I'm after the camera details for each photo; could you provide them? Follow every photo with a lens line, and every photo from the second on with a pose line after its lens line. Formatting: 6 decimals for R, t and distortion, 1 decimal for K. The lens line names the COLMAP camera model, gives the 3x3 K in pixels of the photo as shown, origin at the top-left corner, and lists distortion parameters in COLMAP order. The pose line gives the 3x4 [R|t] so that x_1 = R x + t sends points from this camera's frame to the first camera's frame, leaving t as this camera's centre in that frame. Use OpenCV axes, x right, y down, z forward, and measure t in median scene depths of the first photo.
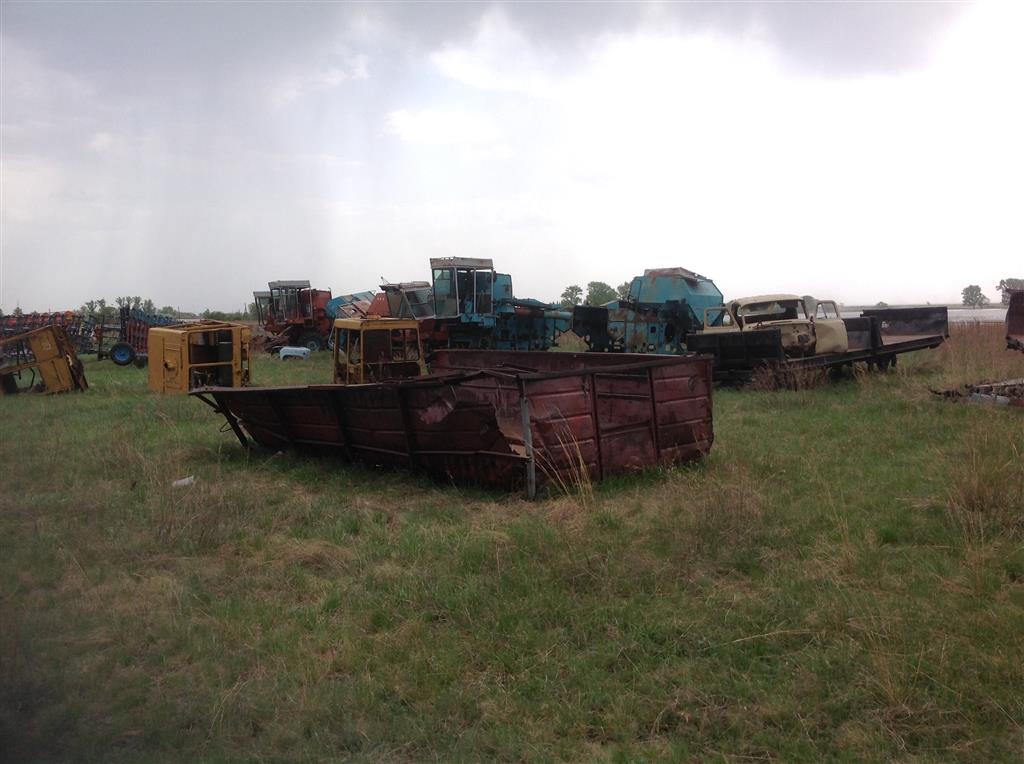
lens RADIAL K [[960.5, 0, 512.0], [0, 960.5, 382.0], [0, 0, 1]] dist [0.006102, 0.001160]
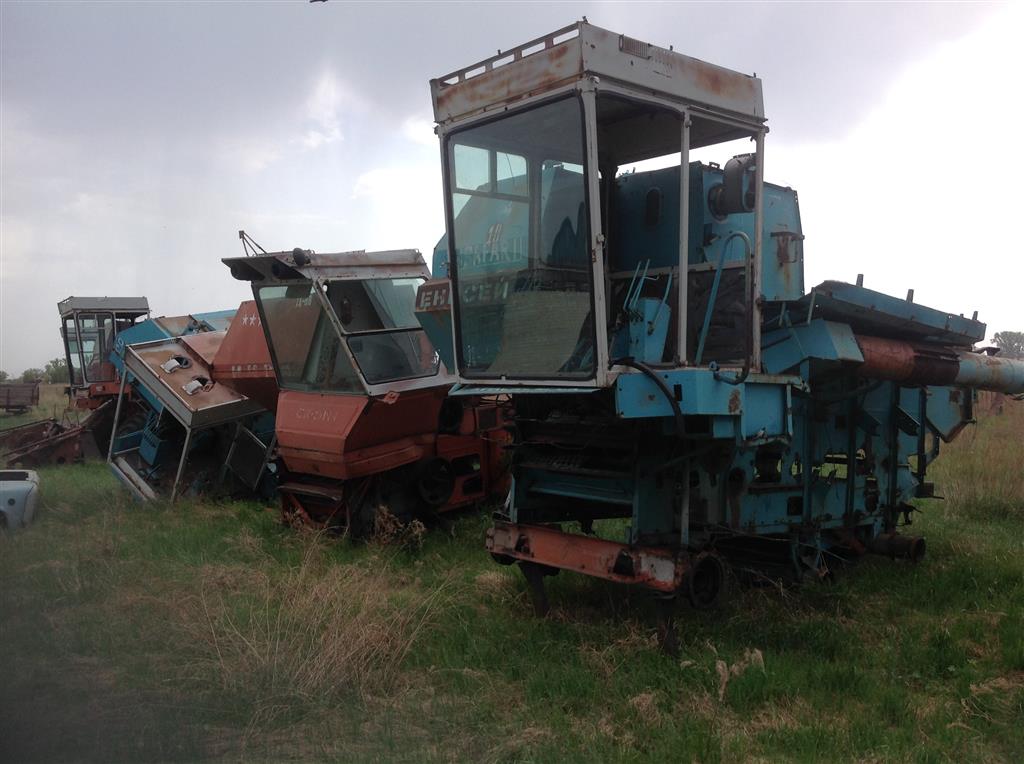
lens RADIAL K [[960.5, 0, 512.0], [0, 960.5, 382.0], [0, 0, 1]] dist [0.006102, 0.001160]
pose [[0.999712, -0.005486, 0.023357, -0.071104], [0.006842, 0.998270, -0.058399, -0.054958], [-0.022996, 0.058542, 0.998020, 0.777374]]
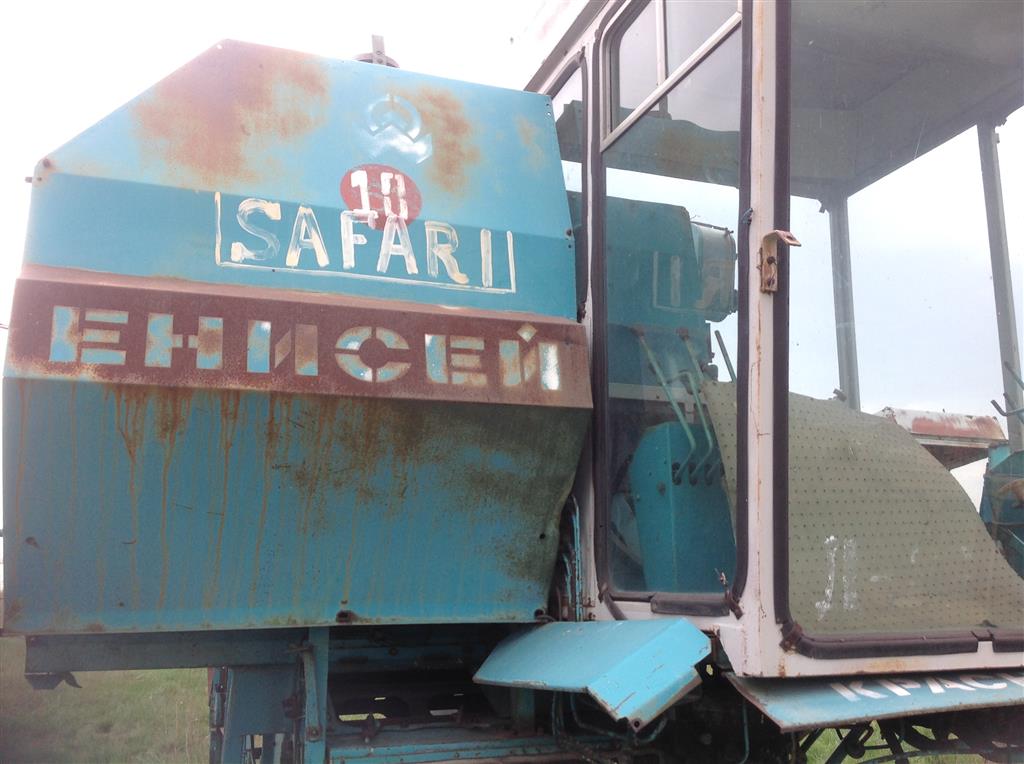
lens RADIAL K [[960.5, 0, 512.0], [0, 960.5, 382.0], [0, 0, 1]] dist [0.006102, 0.001160]
pose [[0.305668, 0.186323, 0.933730, -0.124875], [0.072700, 0.973236, -0.218005, -0.069139], [-0.949359, 0.134519, 0.283941, 0.943408]]
